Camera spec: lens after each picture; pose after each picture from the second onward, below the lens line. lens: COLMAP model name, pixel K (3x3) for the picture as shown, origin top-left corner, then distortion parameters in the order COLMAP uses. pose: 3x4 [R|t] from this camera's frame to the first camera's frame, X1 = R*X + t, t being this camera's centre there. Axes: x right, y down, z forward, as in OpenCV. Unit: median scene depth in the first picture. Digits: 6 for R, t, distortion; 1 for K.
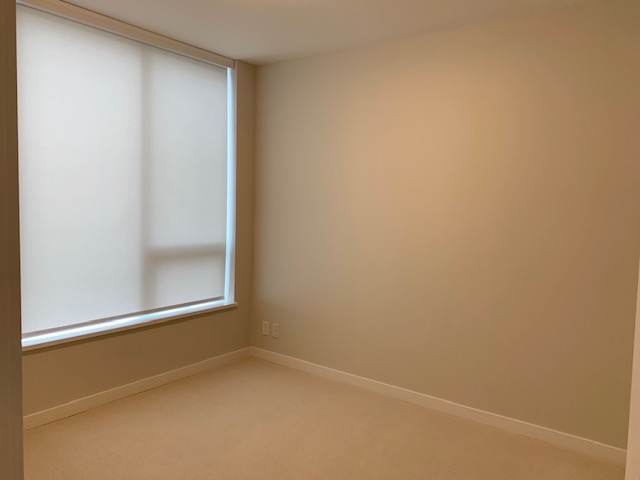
lens RADIAL K [[495.0, 0, 322.1], [0, 495.0, 235.0], [0, 0, 1]] dist [0.131587, -0.181071]
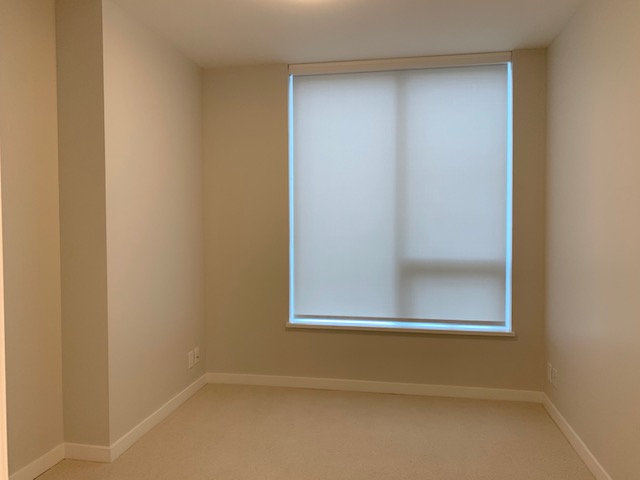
lens RADIAL K [[495.0, 0, 322.1], [0, 495.0, 235.0], [0, 0, 1]] dist [0.131587, -0.181071]
pose [[0.462406, -0.000916, -0.886668, 0.449524], [-0.047296, 0.998550, -0.025696, 0.008799], [0.885406, 0.053818, 0.461692, 0.314899]]
